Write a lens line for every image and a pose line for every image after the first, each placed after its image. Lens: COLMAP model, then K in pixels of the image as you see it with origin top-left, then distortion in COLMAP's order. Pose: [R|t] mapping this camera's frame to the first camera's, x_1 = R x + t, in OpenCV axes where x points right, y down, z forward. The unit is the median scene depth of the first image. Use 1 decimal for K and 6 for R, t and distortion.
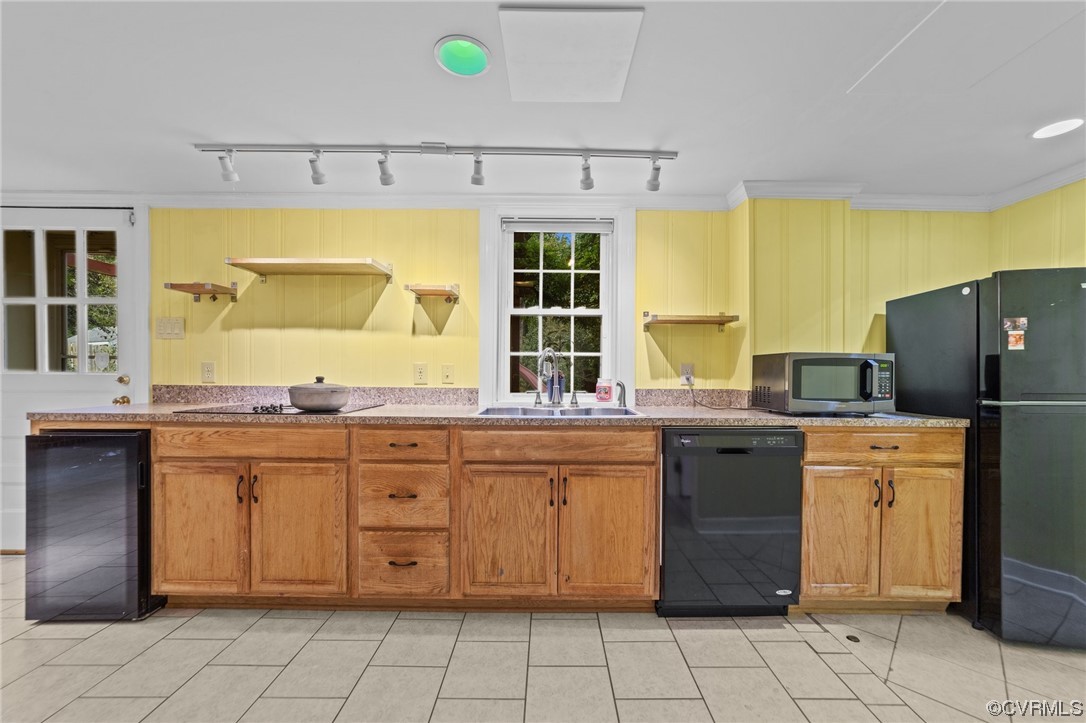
lens RADIAL K [[418.3, 0, 553.1], [0, 418.3, 374.2], [0, 0, 1]] dist [-0.010419, 0.003416]
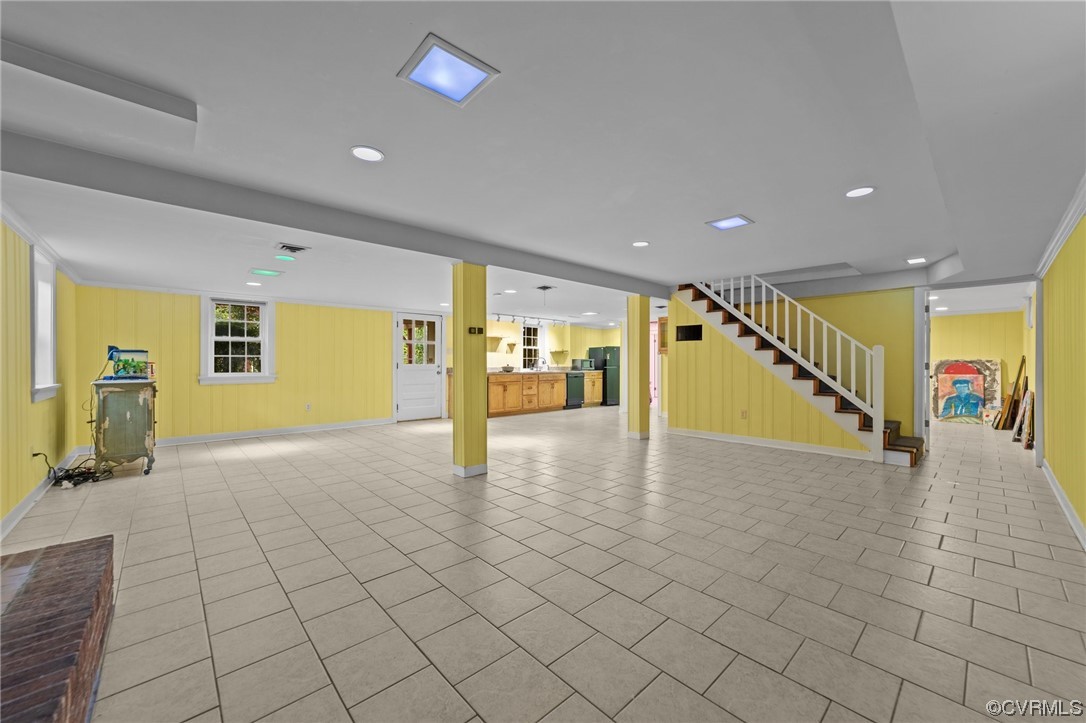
lens RADIAL K [[418.3, 0, 545.9], [0, 418.3, 361.5], [0, 0, 1]] dist [-0.010419, 0.003416]
pose [[0.729580, -0.004774, 0.683879, -3.584570], [0.012959, 0.999893, -0.006845, 0.011888], [-0.683773, 0.013856, 0.729564, -2.731699]]
